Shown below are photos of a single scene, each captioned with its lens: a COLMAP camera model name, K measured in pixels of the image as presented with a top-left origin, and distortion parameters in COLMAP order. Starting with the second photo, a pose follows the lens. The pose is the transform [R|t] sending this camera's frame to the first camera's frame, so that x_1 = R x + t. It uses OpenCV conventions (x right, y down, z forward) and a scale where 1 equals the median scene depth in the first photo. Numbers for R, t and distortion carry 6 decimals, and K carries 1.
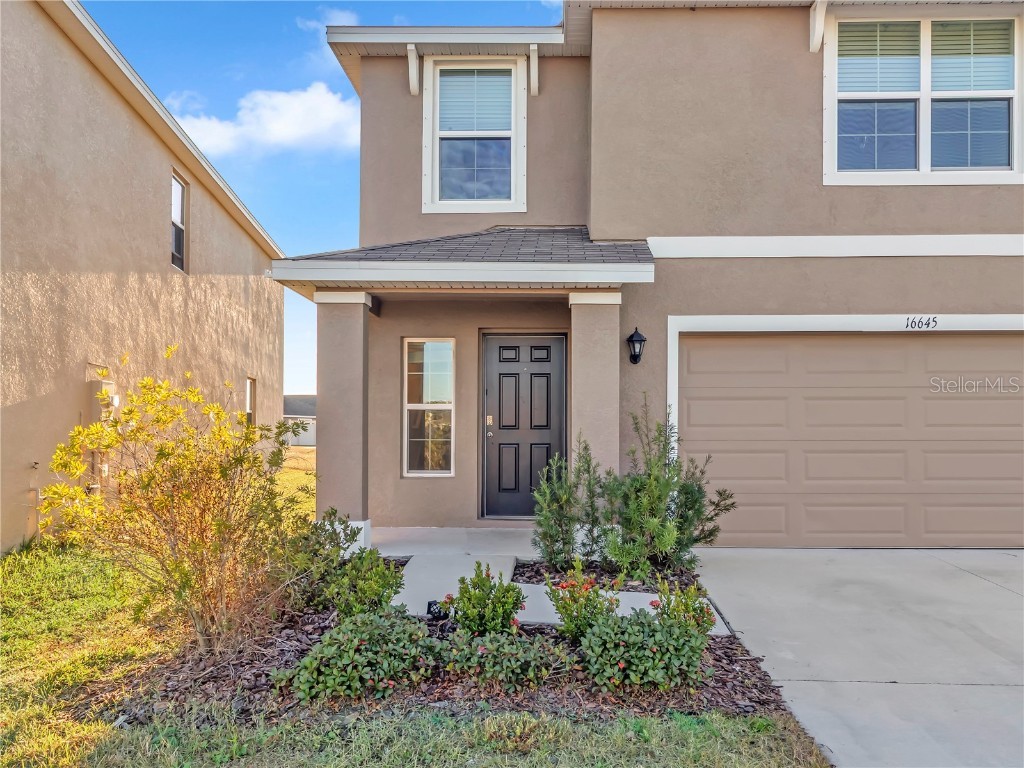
lens RADIAL K [[758.8, 0, 551.6], [0, 758.8, 452.6], [0, 0, 1]] dist [-0.000302, -0.000027]
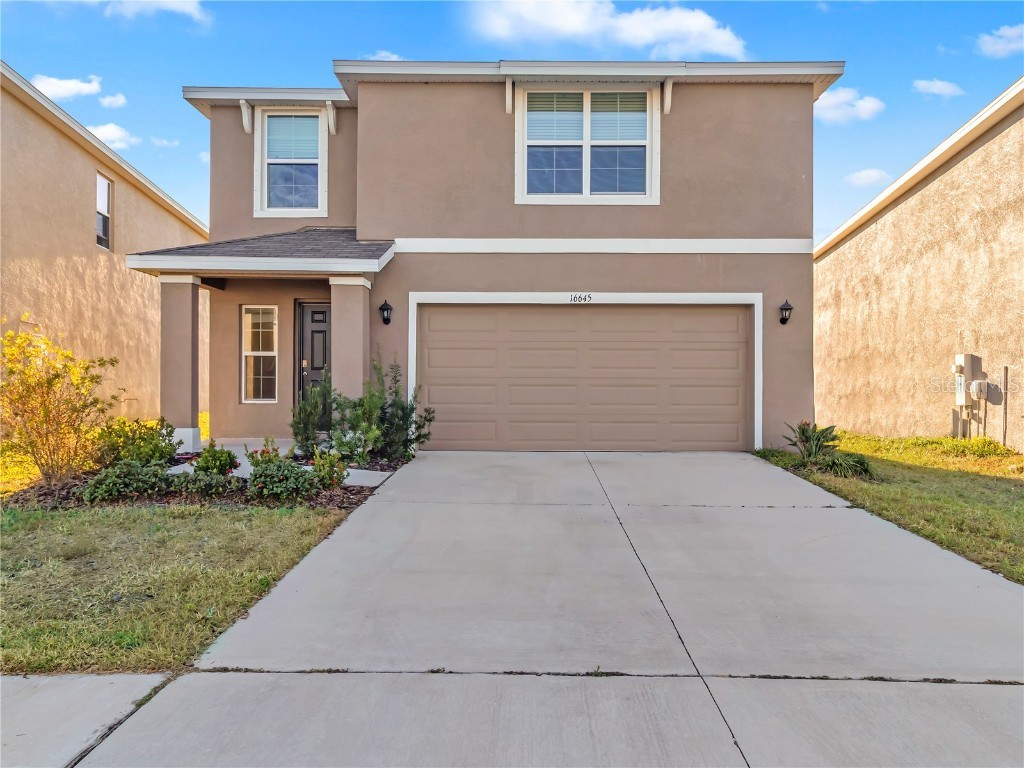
lens RADIAL K [[714.3, 0, 530.6], [0, 714.3, 414.8], [0, 0, 1]] dist [0.003487, -0.000458]
pose [[0.999881, 0.004487, 0.014743, 0.352056], [-0.004658, 0.999922, 0.011586, 0.038753], [-0.014689, -0.011653, 0.999824, -0.374588]]
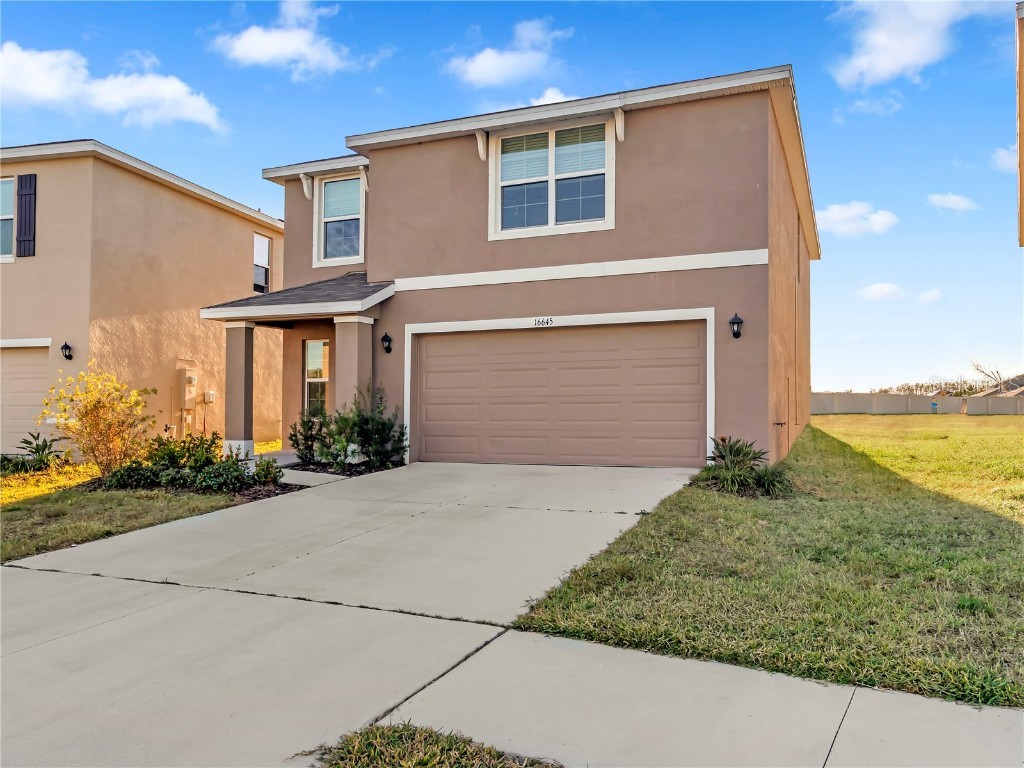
lens RADIAL K [[804.5, 0, 537.8], [0, 804.5, 422.7], [0, 0, 1]] dist [0.005204, 0.001026]
pose [[0.931247, 0.000933, -0.364388, 1.038952], [-0.002440, 0.999990, -0.003676, 0.044743], [0.364381, 0.004312, 0.931240, -0.551160]]
